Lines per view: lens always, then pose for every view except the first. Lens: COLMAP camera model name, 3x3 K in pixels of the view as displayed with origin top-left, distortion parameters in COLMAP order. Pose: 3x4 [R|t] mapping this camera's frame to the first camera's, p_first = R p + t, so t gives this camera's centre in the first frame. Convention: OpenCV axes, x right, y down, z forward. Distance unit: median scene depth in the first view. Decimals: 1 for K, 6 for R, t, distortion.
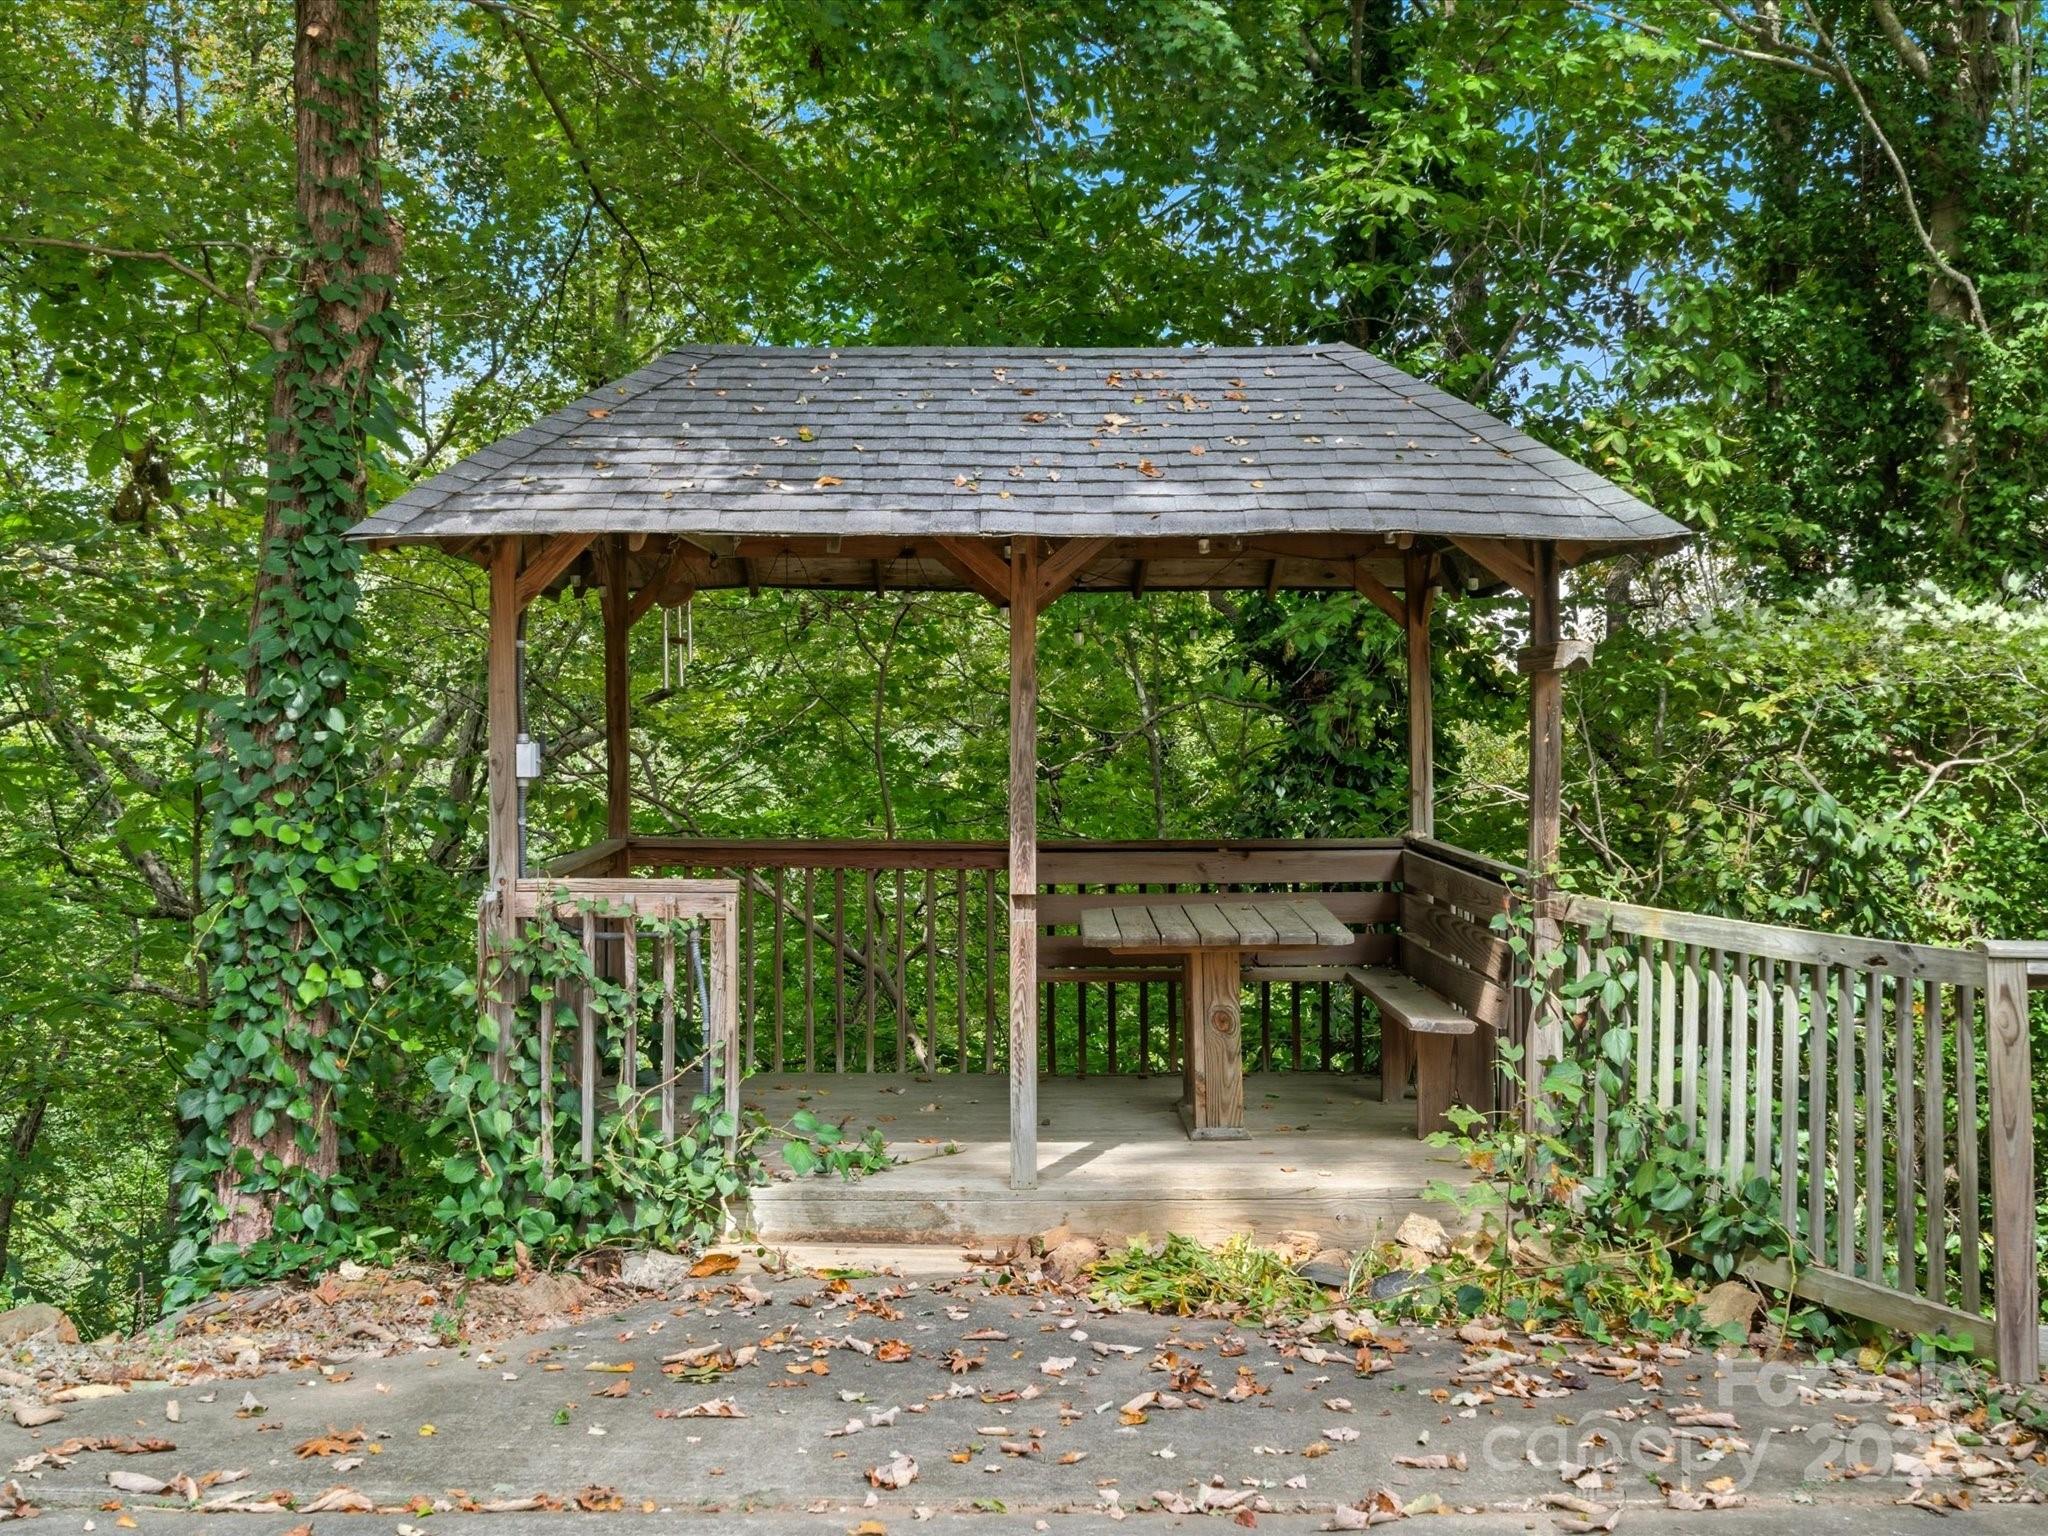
lens RADIAL K [[1496.8, 0, 1024.0], [0, 1496.8, 768.0], [0, 0, 1]] dist [-0.000749, -0.001811]
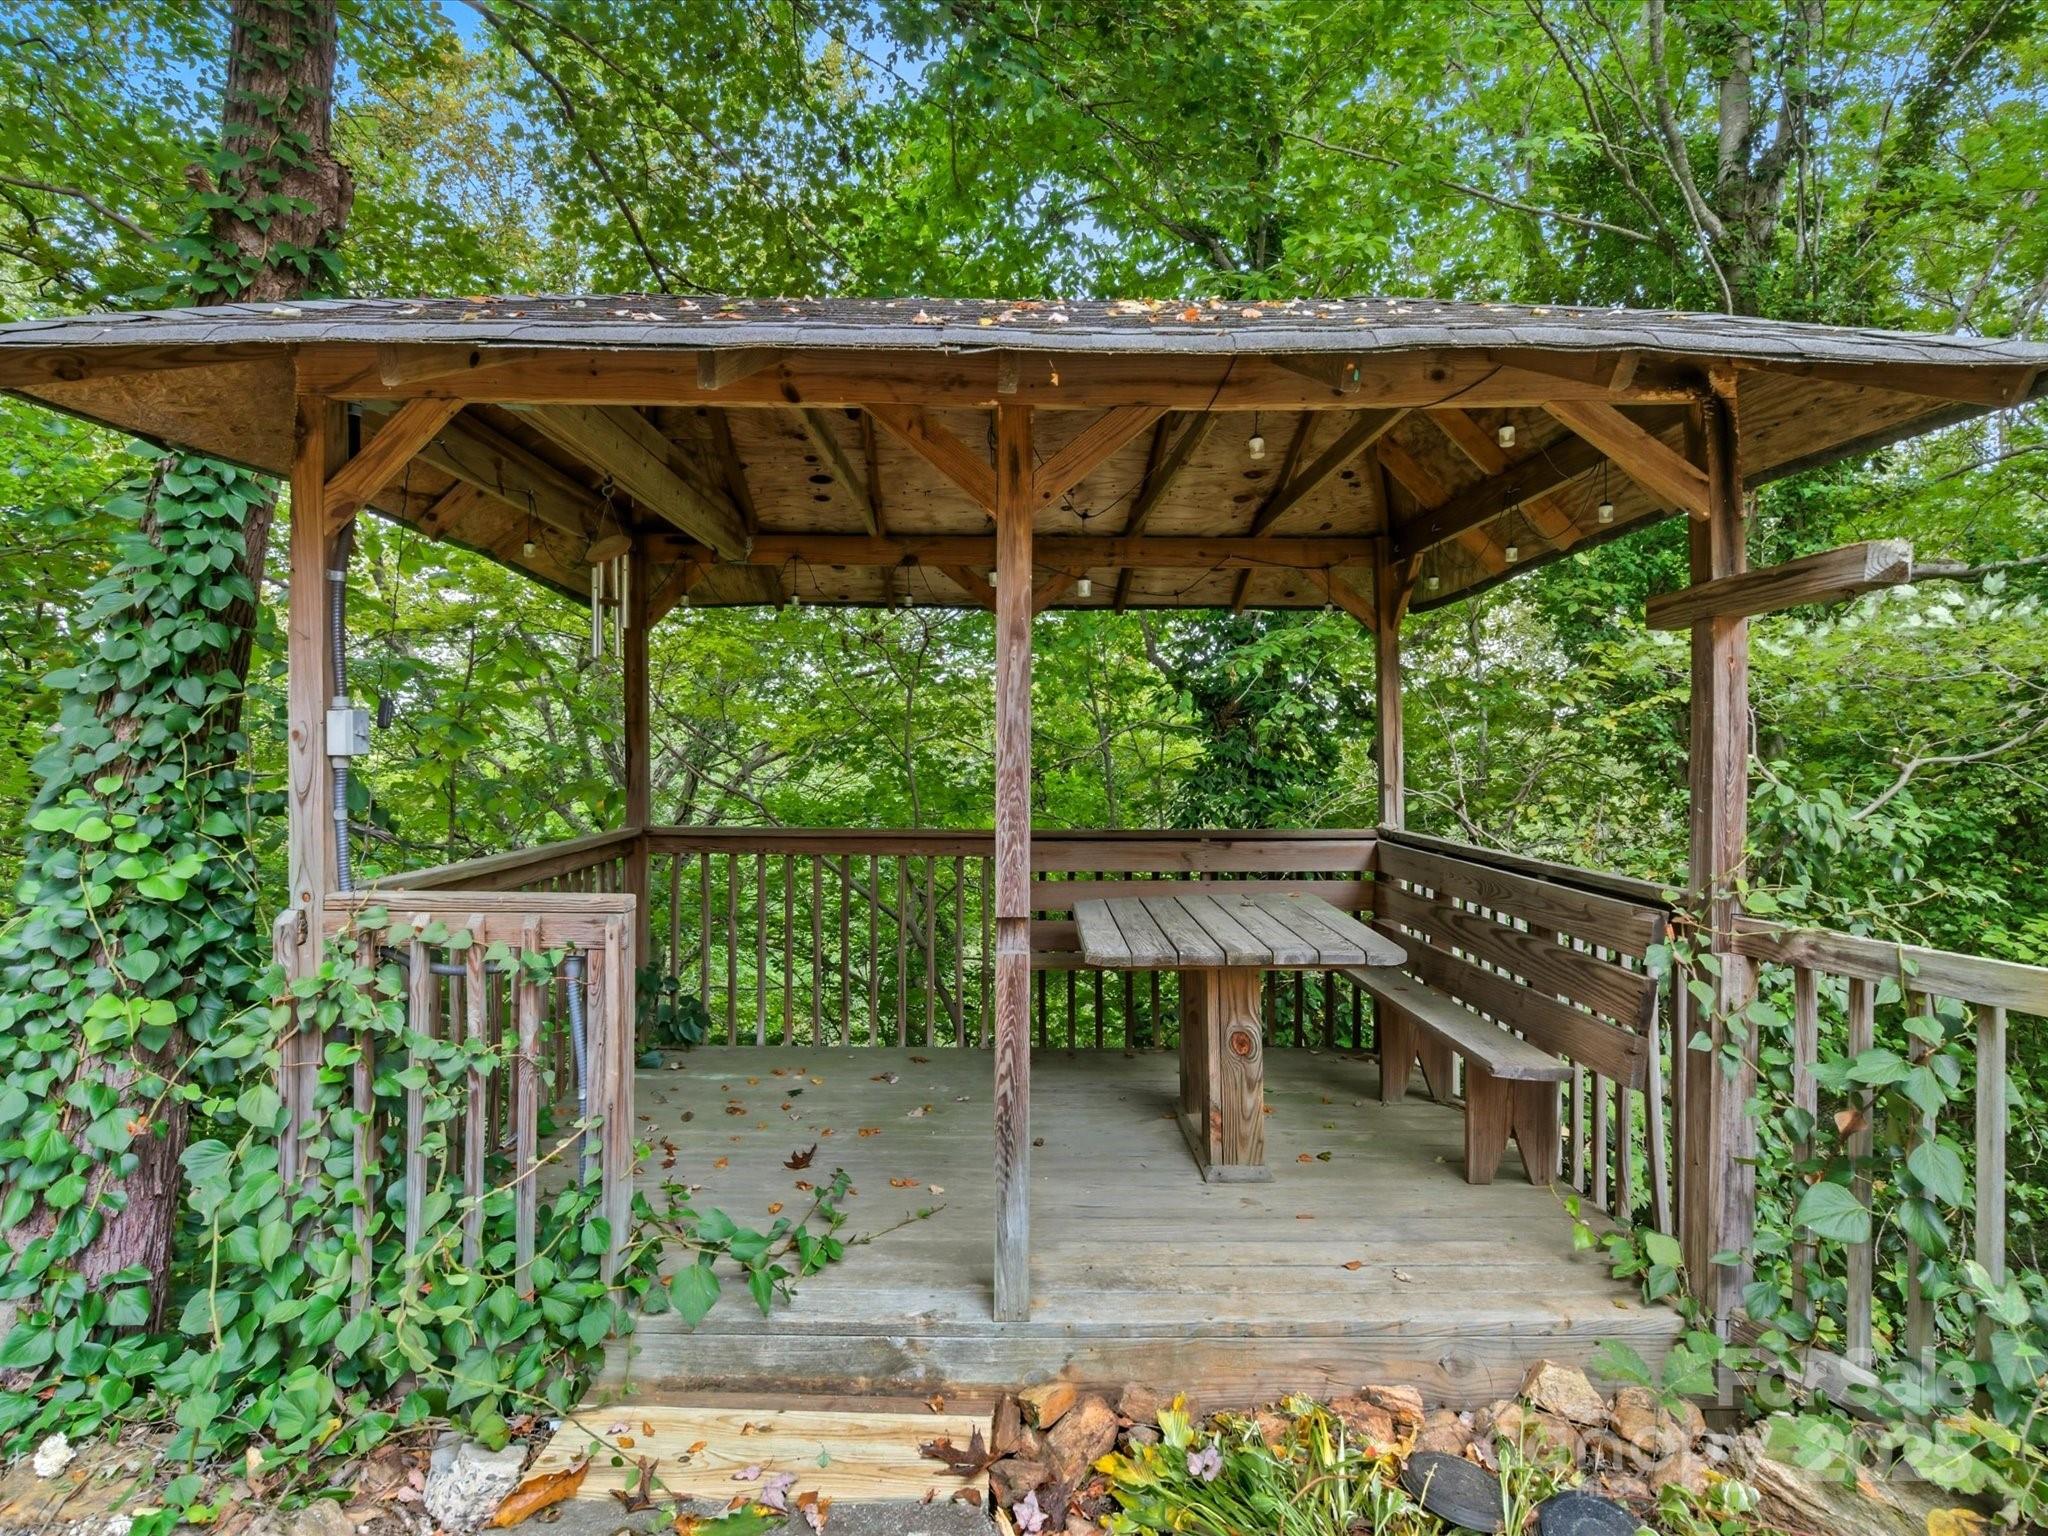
lens RADIAL K [[1062.6, 0, 1024.0], [0, 1062.6, 768.0], [0, 0, 1]] dist [-0.003001, -0.000537]
pose [[0.999984, 0.003311, 0.004644, 0.002666], [-0.003301, 0.999992, -0.002339, 0.012034], [-0.004652, 0.002324, 0.999986, 0.457126]]
